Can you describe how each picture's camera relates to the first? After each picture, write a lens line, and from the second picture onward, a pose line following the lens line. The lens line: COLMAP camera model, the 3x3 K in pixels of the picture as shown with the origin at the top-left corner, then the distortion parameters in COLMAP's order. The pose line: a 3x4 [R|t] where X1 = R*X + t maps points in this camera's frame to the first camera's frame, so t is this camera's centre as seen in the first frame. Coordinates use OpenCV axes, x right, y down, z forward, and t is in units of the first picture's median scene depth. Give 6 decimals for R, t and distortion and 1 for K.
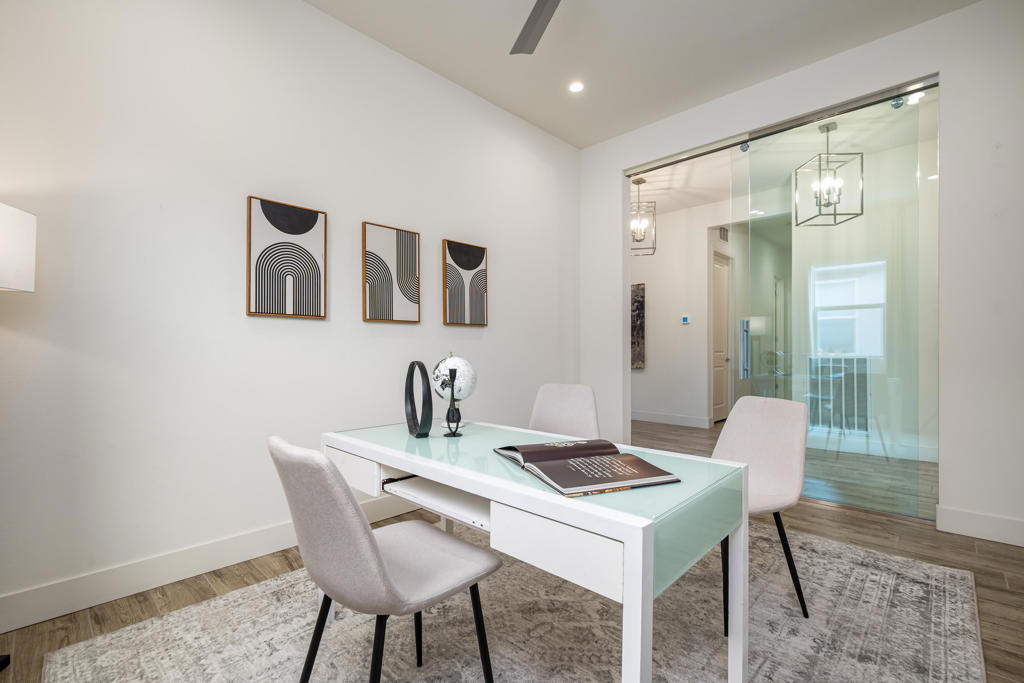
lens RADIAL K [[452.7, 0, 512.0], [0, 452.7, 339.6], [0, 0, 1]] dist [-0.000125, -0.000483]
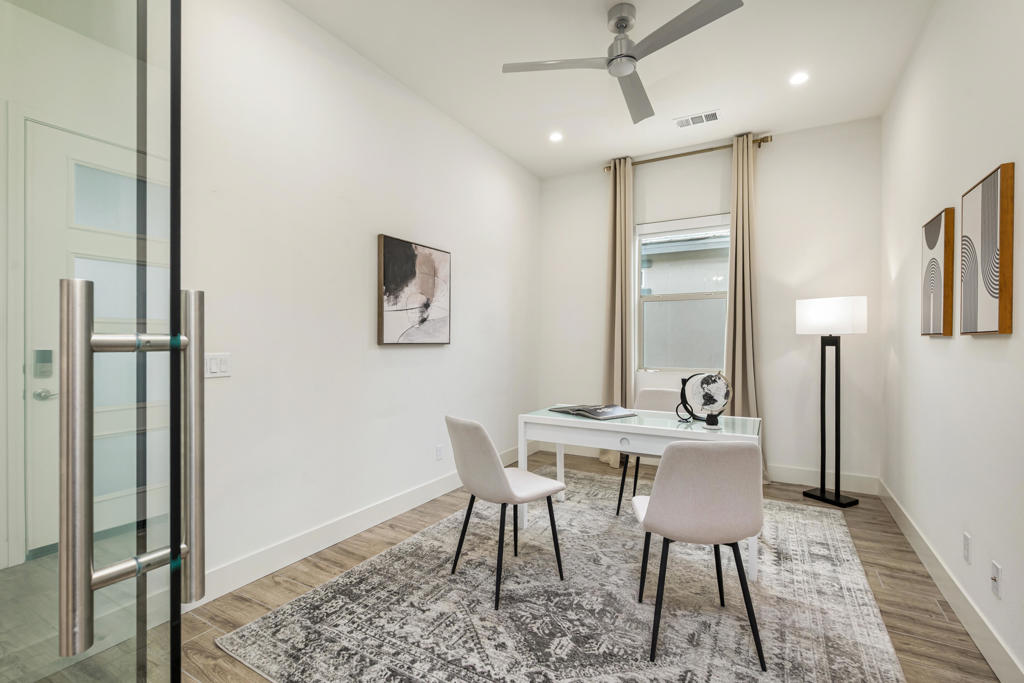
lens RADIAL K [[452.7, 0, 512.0], [0, 452.7, 339.6], [0, 0, 1]] dist [-0.000125, -0.000483]
pose [[-0.970963, 0.000750, -0.239230, 0.728391], [0.003927, 0.999910, -0.012803, -0.045175], [0.239199, -0.013370, -0.970879, 2.127976]]
